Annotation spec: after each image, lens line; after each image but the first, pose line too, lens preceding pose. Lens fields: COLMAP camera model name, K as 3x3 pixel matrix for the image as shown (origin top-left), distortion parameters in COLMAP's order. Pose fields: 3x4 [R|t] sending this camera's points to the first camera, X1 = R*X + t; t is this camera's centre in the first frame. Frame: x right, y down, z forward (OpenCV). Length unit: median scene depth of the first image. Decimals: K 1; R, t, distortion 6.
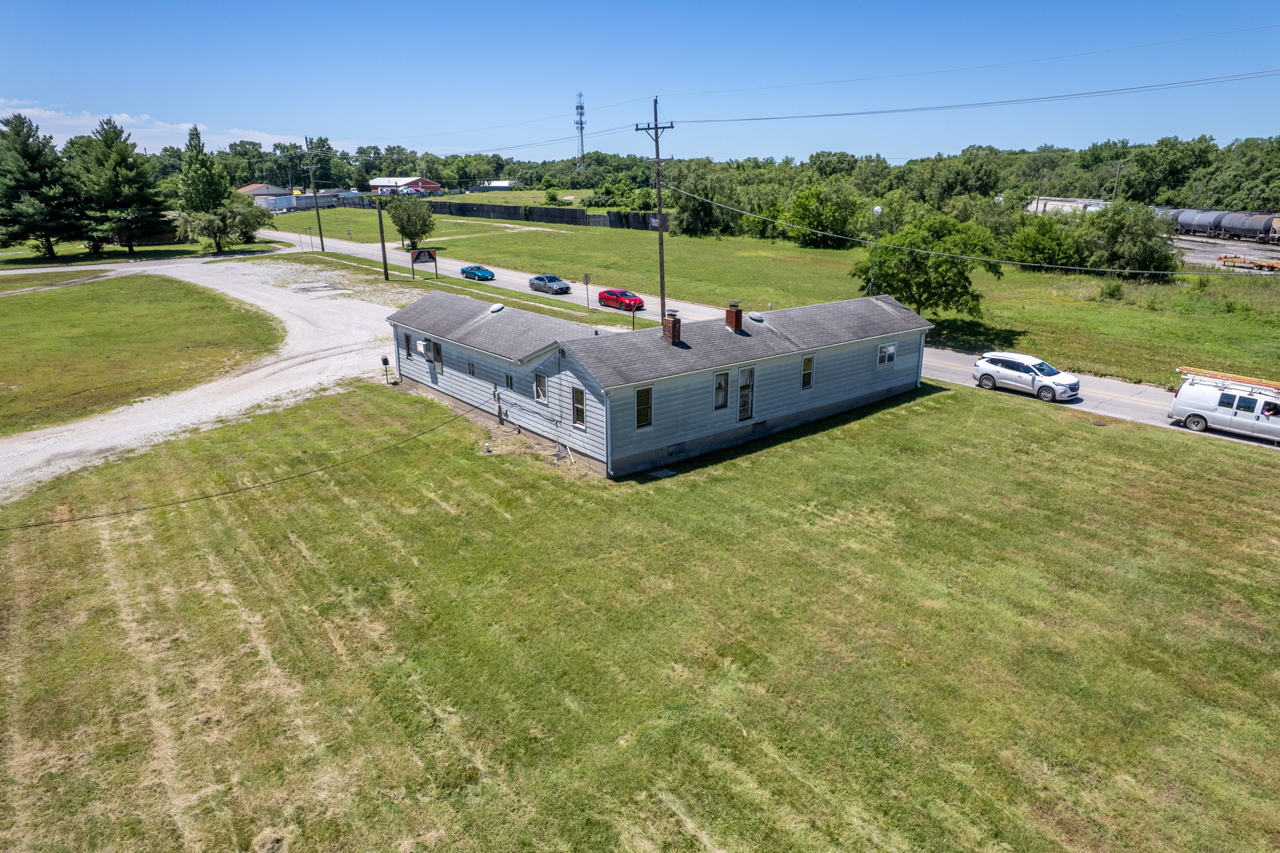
lens RADIAL K [[822.0, 0, 642.7], [0, 822.0, 431.9], [0, 0, 1]] dist [-0.074712, 0.062907]
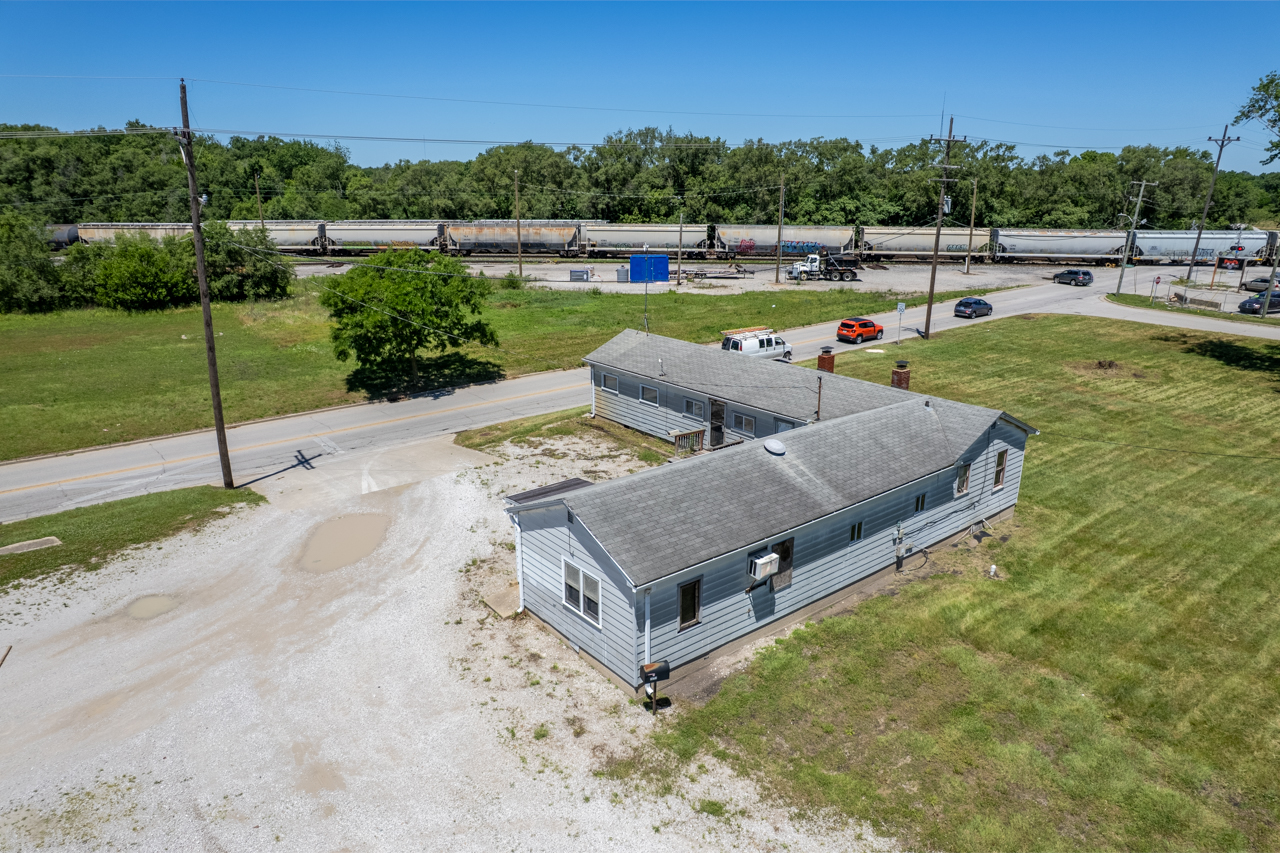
lens RADIAL K [[822.0, 0, 639.1], [0, 822.0, 429.3], [0, 0, 1]] dist [-0.074712, 0.062907]
pose [[0.010351, -0.295968, 0.955142, -0.276856], [0.297988, 0.912706, 0.279590, -0.131878], [-0.954513, 0.281727, 0.097643, 0.366192]]
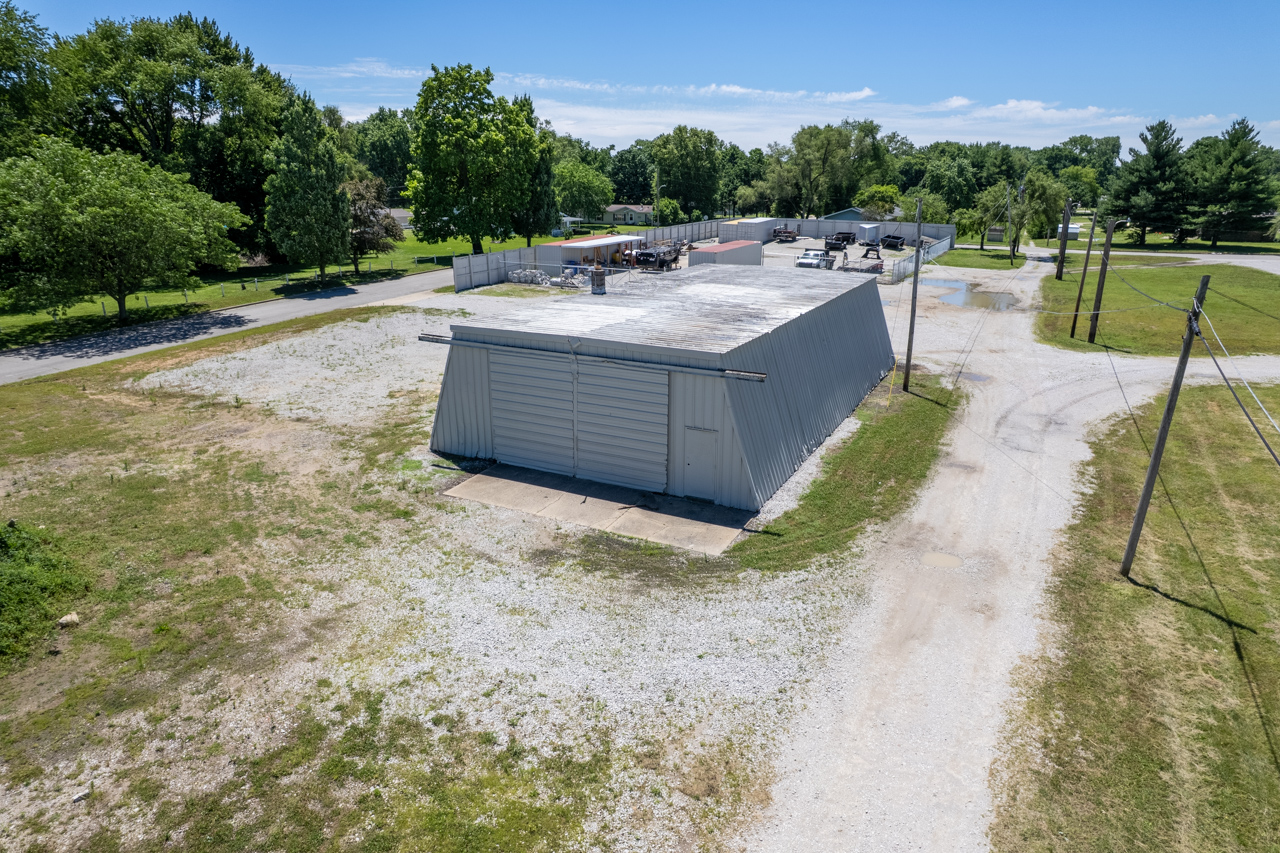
lens RADIAL K [[822.0, 0, 642.9], [0, 822.0, 435.8], [0, 0, 1]] dist [-0.074712, 0.062907]
pose [[0.435756, 0.275861, -0.856748, 0.012719], [-0.274377, 0.947281, 0.165458, 0.047583], [0.857224, 0.162973, 0.488473, -0.127506]]
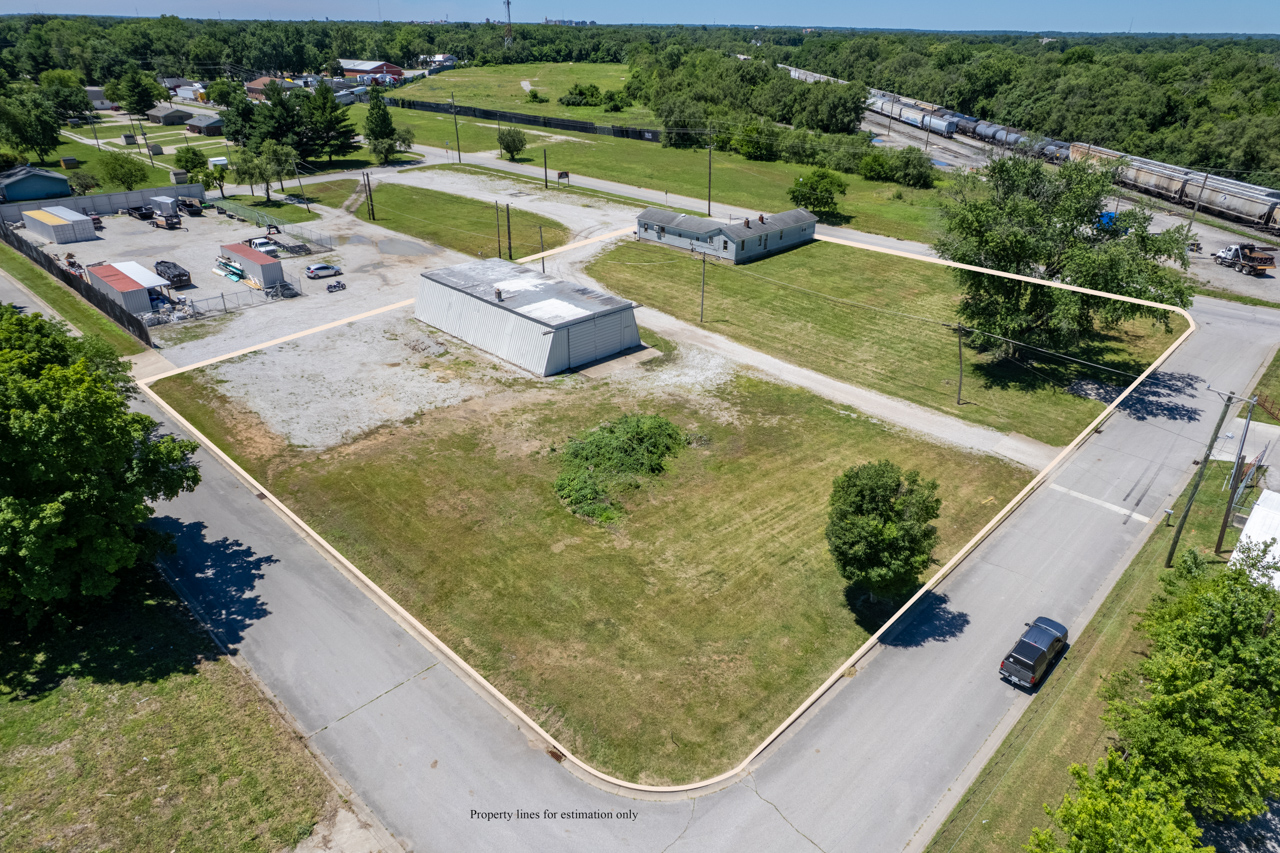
lens RADIAL K [[822.0, 0, 642.9], [0, 822.0, 434.9], [0, 0, 1]] dist [-0.074712, 0.062907]
pose [[0.991801, -0.045866, 0.119275, -0.262630], [0.025130, 0.985147, 0.169866, 0.049839], [-0.125295, -0.165476, 0.978222, -0.768121]]
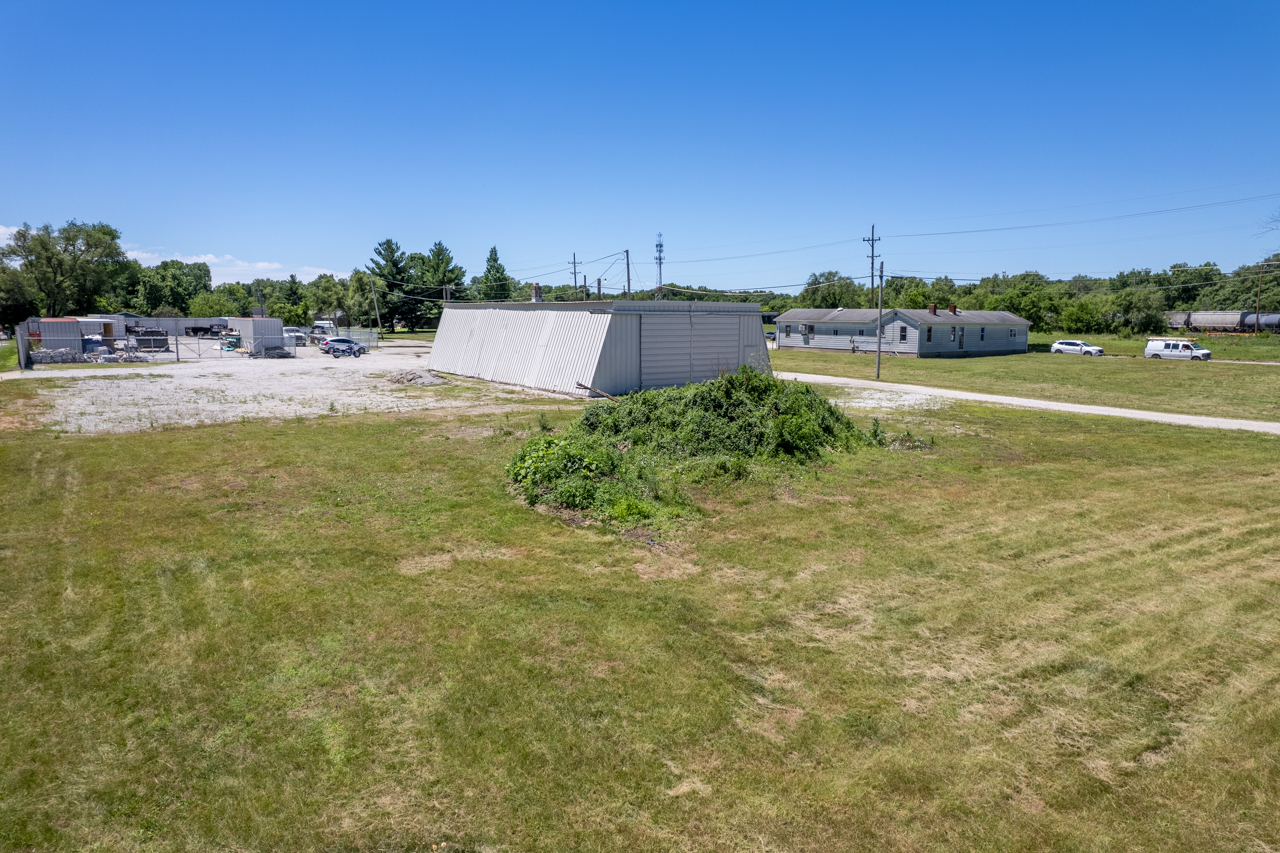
lens RADIAL K [[822.0, 0, 642.3], [0, 822.0, 435.7], [0, 0, 1]] dist [-0.074712, 0.062907]
pose [[0.998790, 0.010970, -0.047932, -0.217113], [-0.018250, 0.987871, -0.154200, 0.195857], [0.045659, 0.154888, 0.986876, -0.427239]]
